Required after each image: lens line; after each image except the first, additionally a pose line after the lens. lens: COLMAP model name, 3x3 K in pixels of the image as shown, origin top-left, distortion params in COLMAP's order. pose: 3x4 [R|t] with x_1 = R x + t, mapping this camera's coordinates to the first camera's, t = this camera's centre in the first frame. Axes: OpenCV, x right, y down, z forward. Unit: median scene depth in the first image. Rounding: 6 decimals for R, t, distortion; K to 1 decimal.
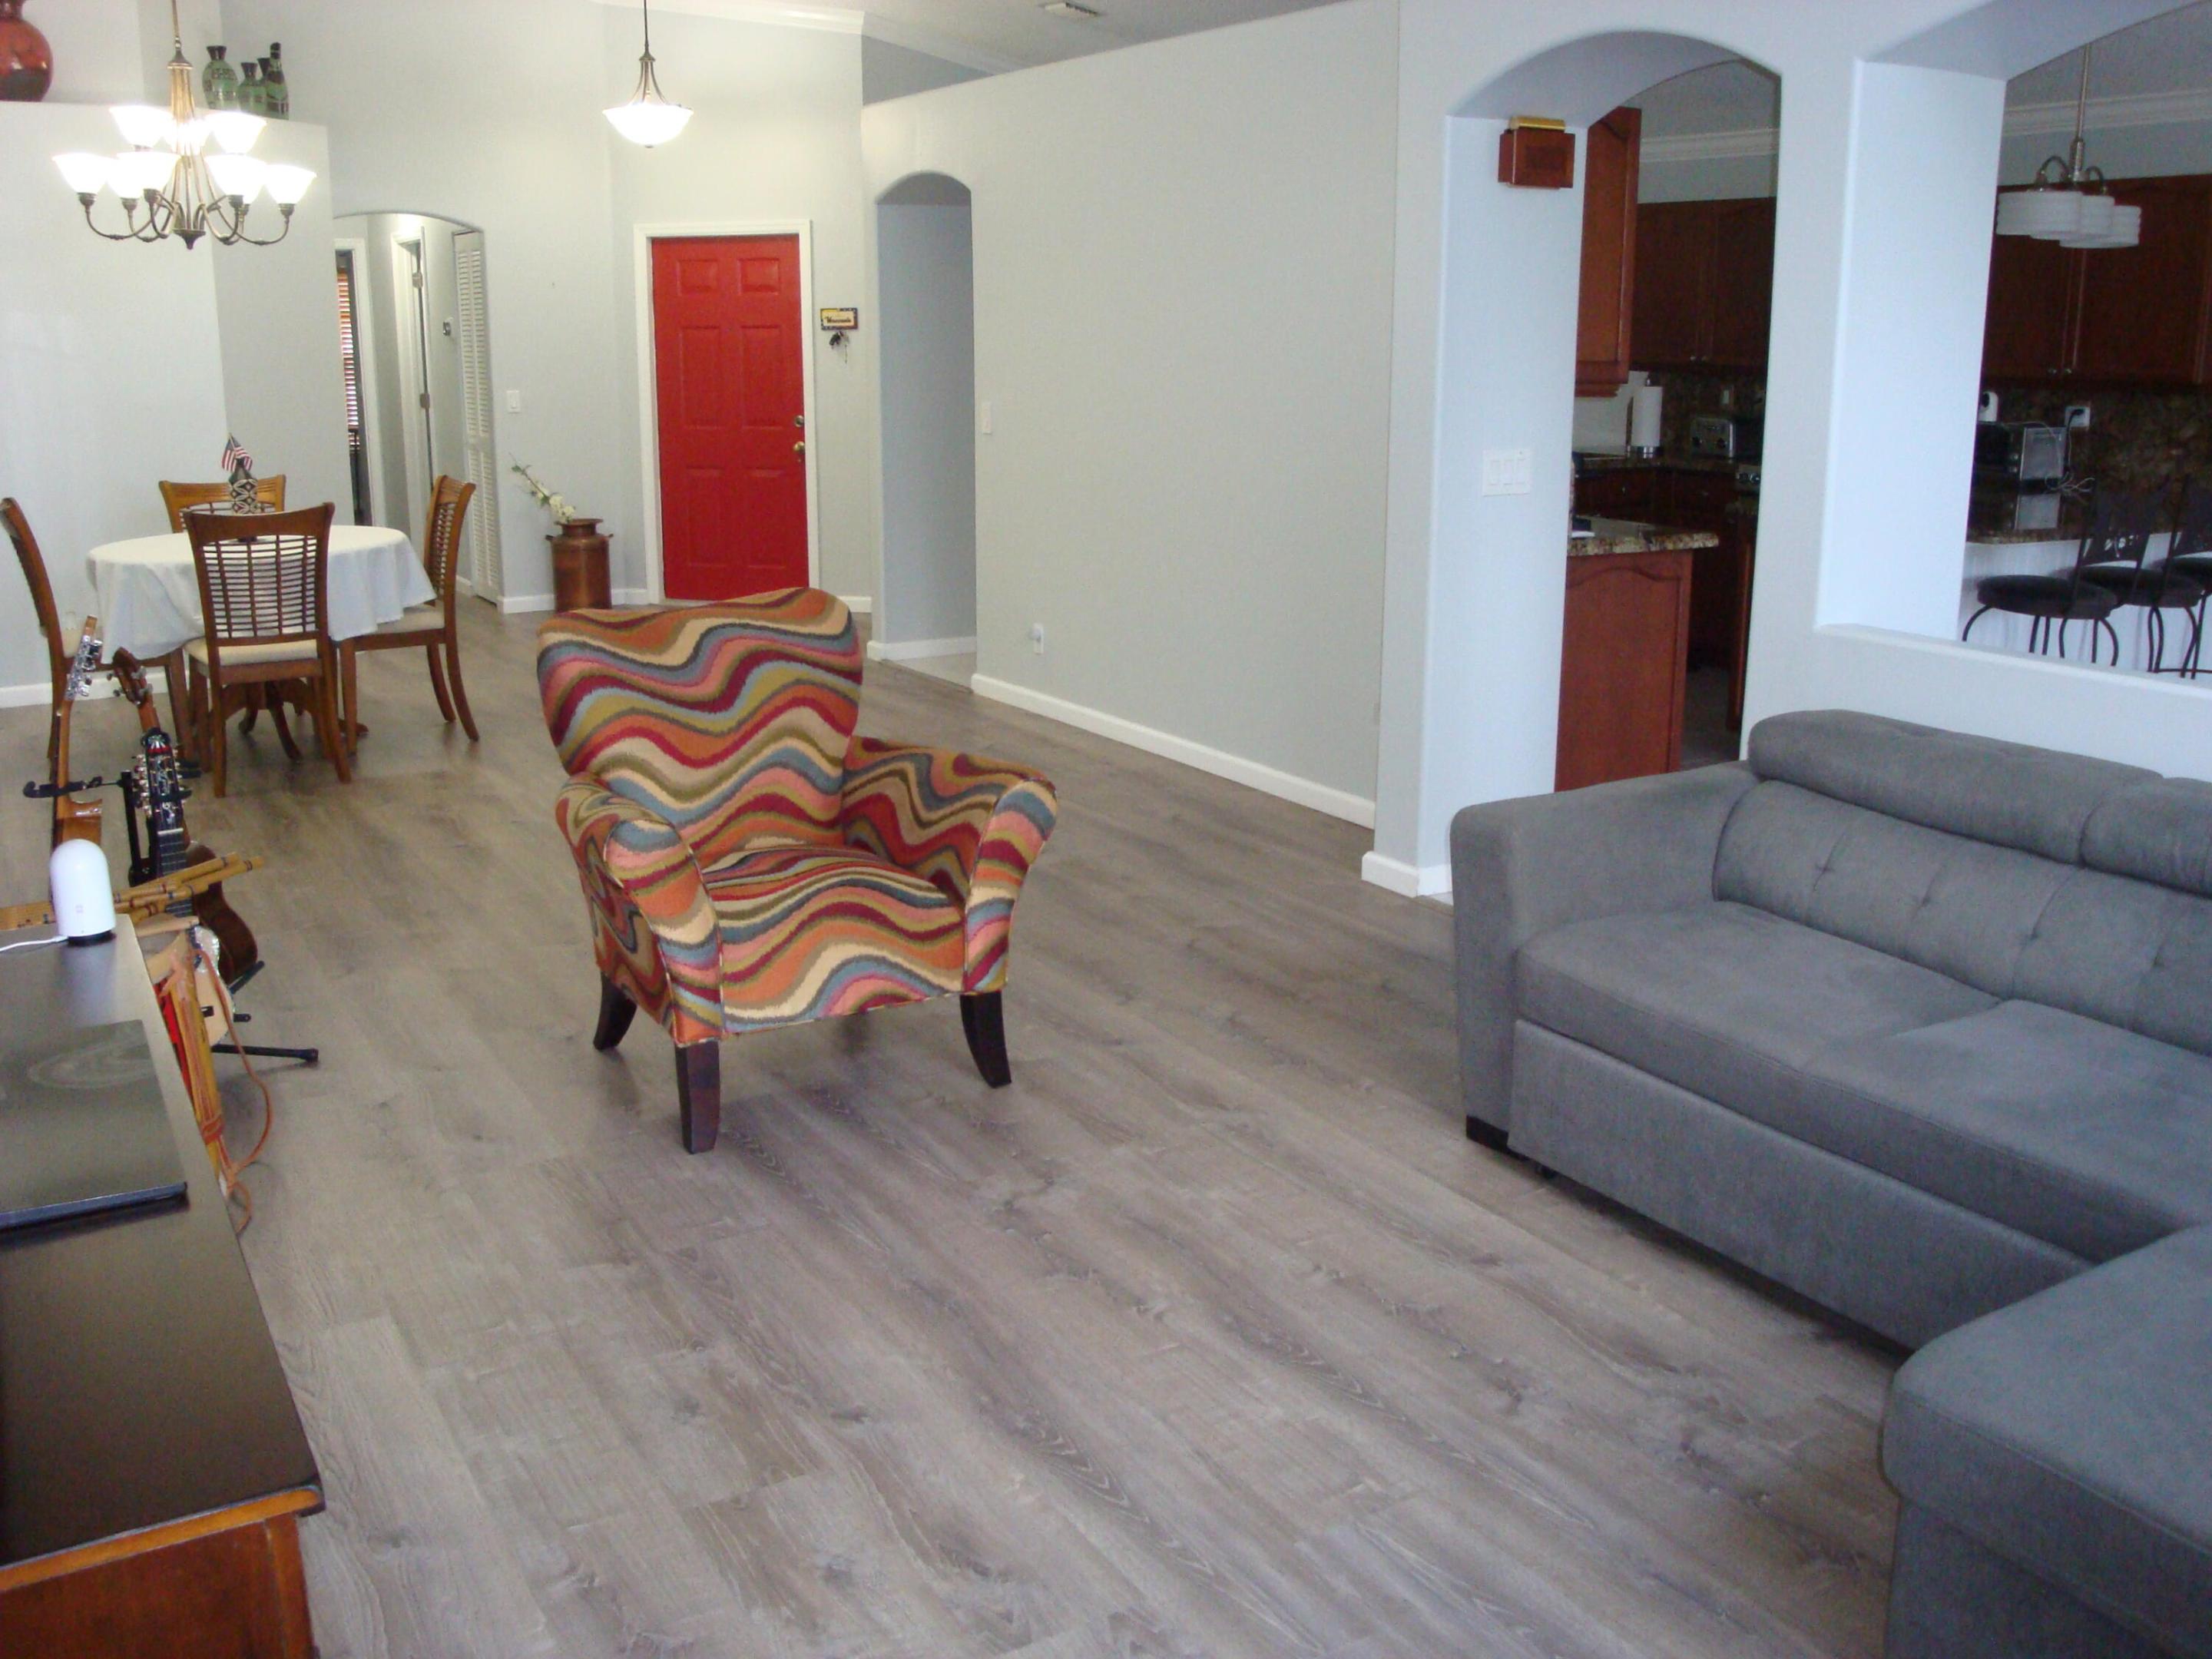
lens RADIAL K [[1968.8, 0, 1107.6], [0, 1968.8, 824.5], [0, 0, 1]] dist [-0.137140, 0.106226]
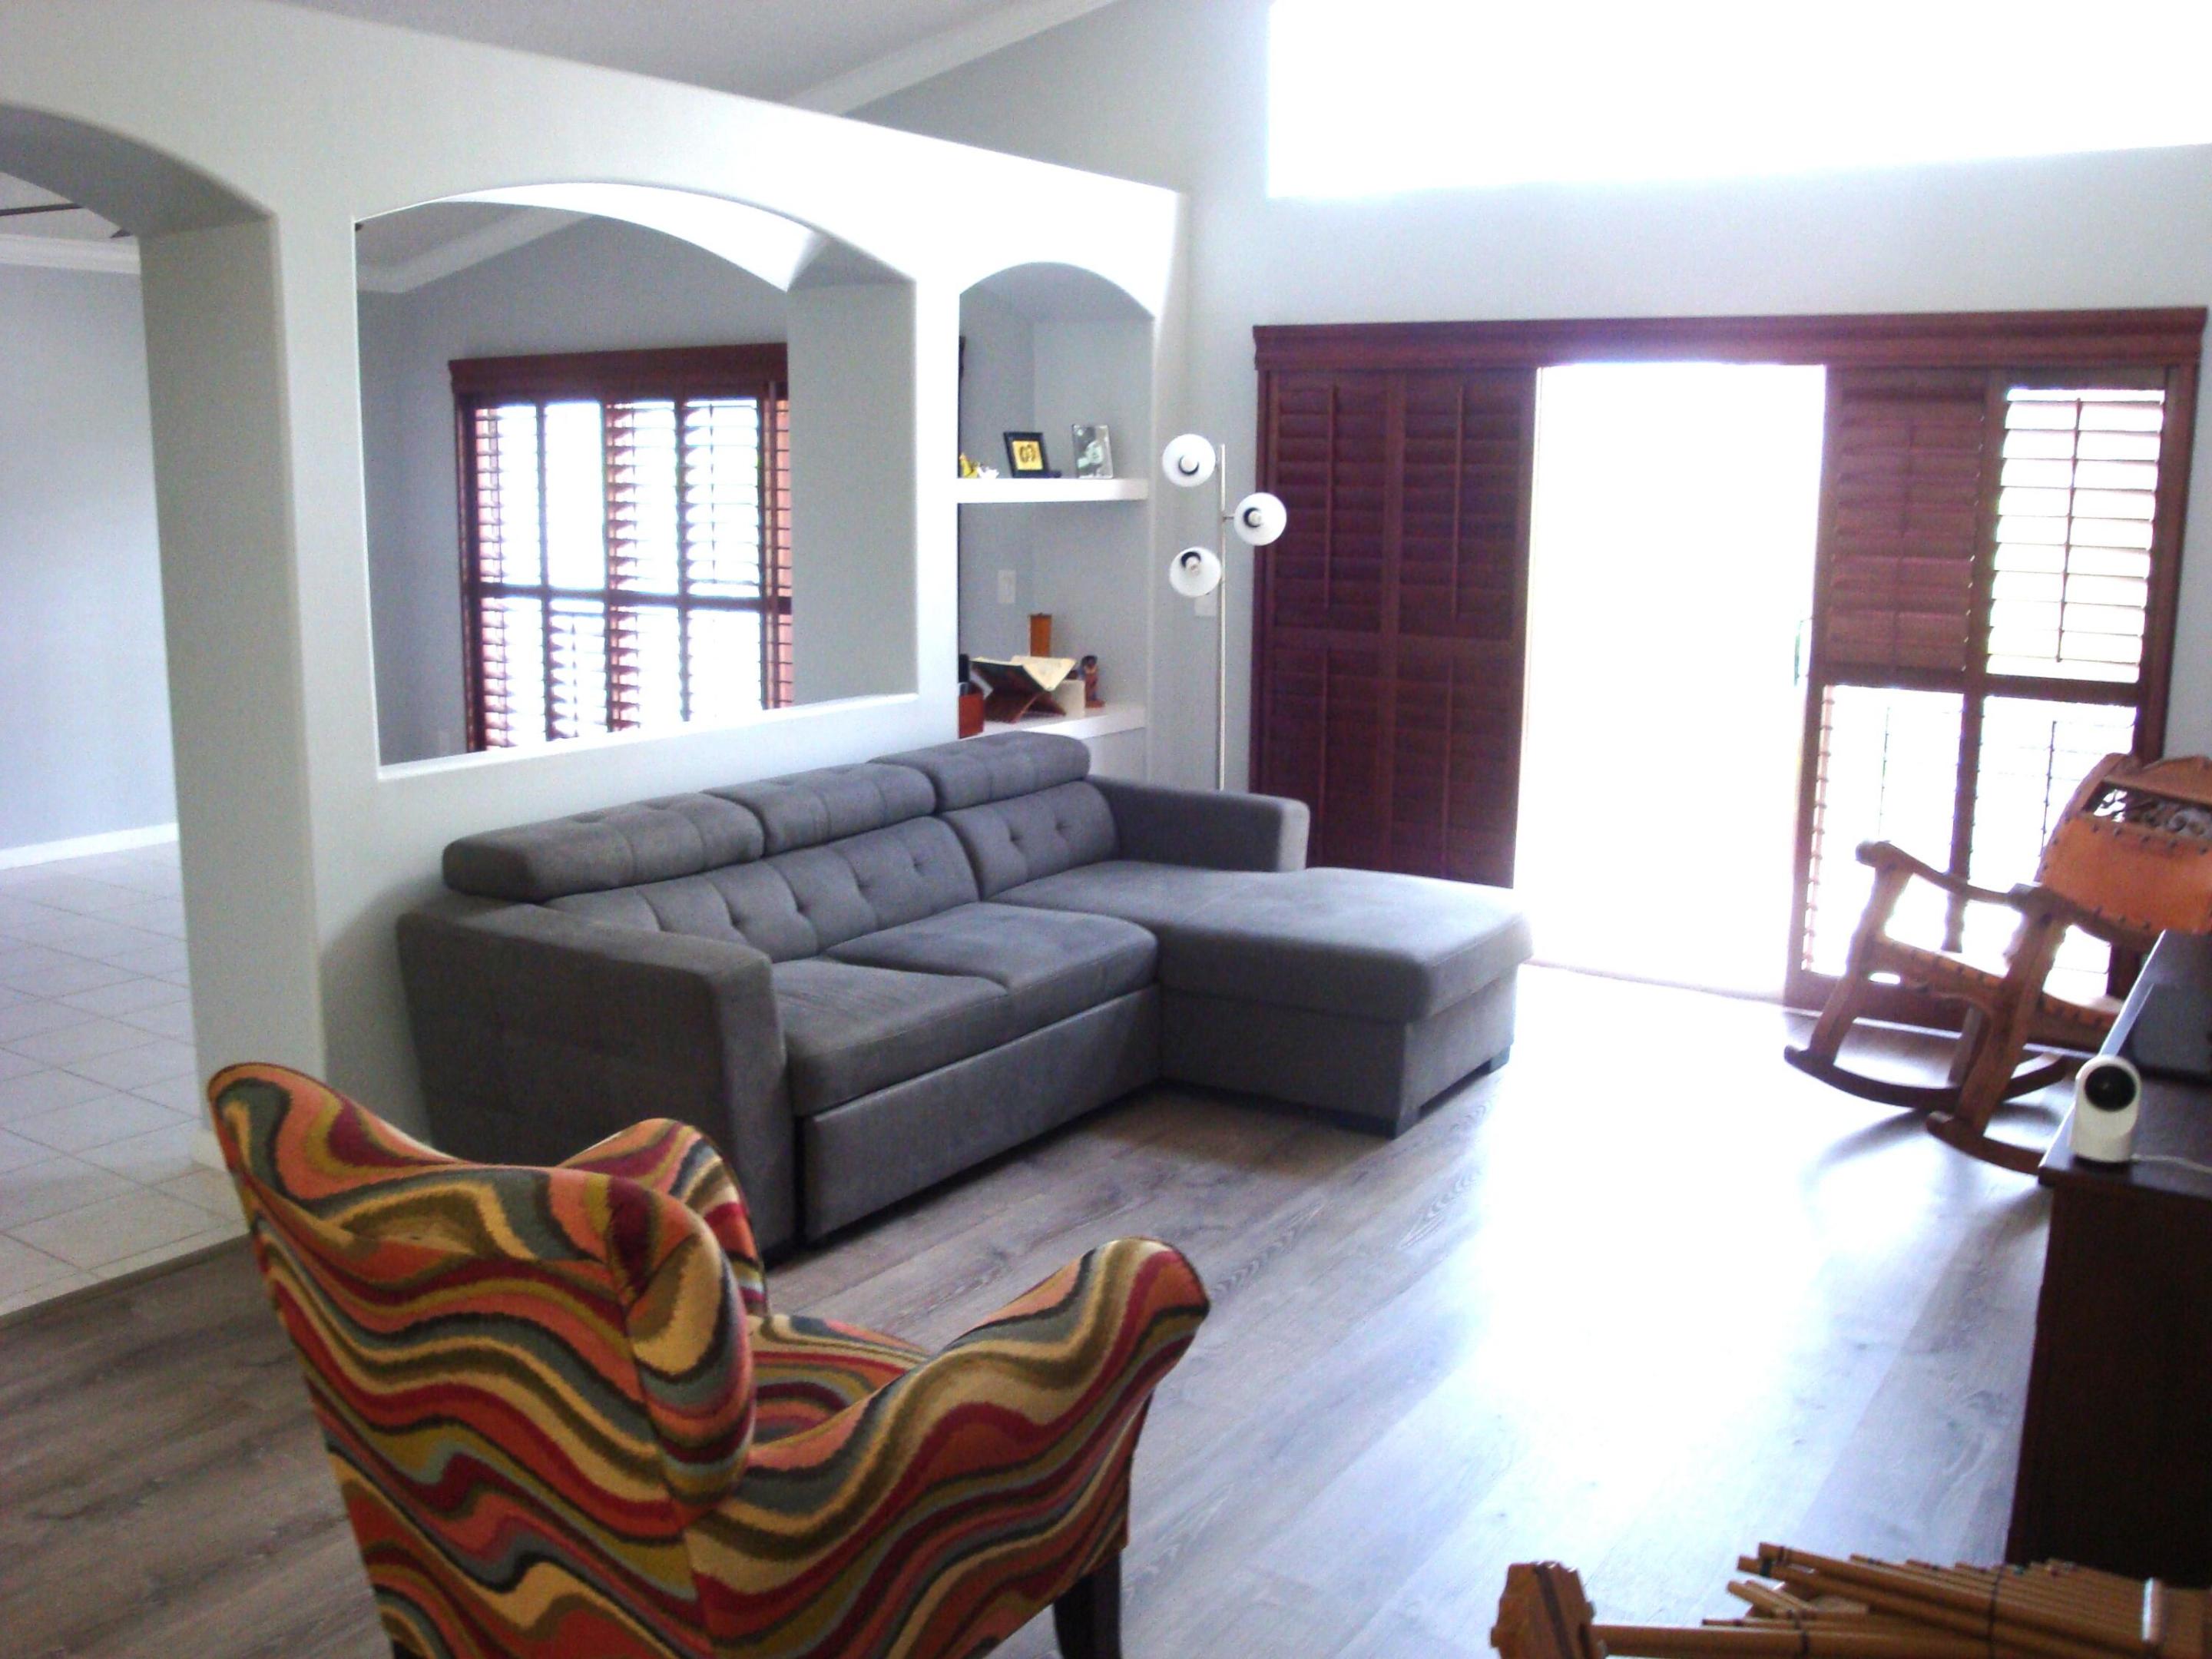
lens RADIAL K [[1968.8, 0, 1109.7], [0, 1968.8, 835.3], [0, 0, 1]] dist [-0.137140, 0.106226]
pose [[-0.439400, -0.146375, 0.886285, -0.921495], [0.224341, 0.937489, 0.266055, -0.341083], [-0.869827, 0.315735, -0.379095, 1.432921]]
